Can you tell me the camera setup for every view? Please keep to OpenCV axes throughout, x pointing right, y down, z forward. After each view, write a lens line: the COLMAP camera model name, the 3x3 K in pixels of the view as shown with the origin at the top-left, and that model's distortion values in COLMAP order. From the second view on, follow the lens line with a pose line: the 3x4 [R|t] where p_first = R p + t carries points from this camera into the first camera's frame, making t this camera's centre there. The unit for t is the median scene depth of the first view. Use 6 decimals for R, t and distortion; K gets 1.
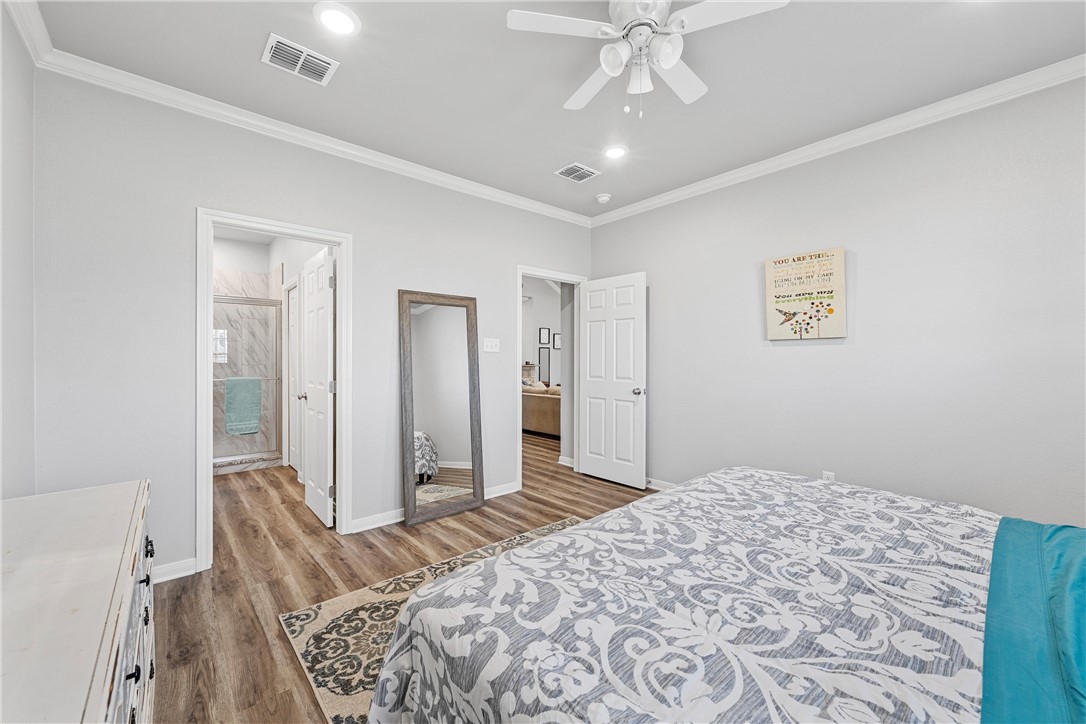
lens RADIAL K [[423.2, 0, 543.0], [0, 423.2, 362.0], [0, 0, 1]] dist [-0.001304, -0.000076]
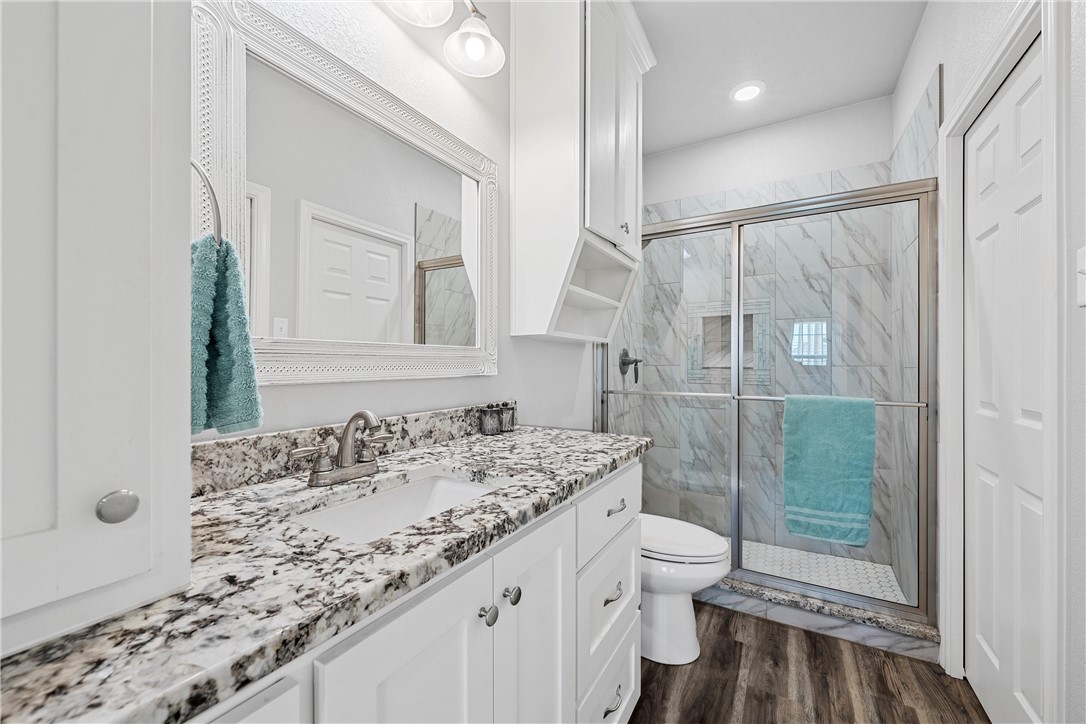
lens RADIAL K [[423.2, 0, 543.0], [0, 423.2, 362.0], [0, 0, 1]] dist [-0.001304, -0.000076]
pose [[0.312977, -0.001622, -0.949759, -0.392161], [-0.002703, 0.999993, -0.002598, 0.004847], [0.949757, 0.003381, 0.312971, 0.589763]]
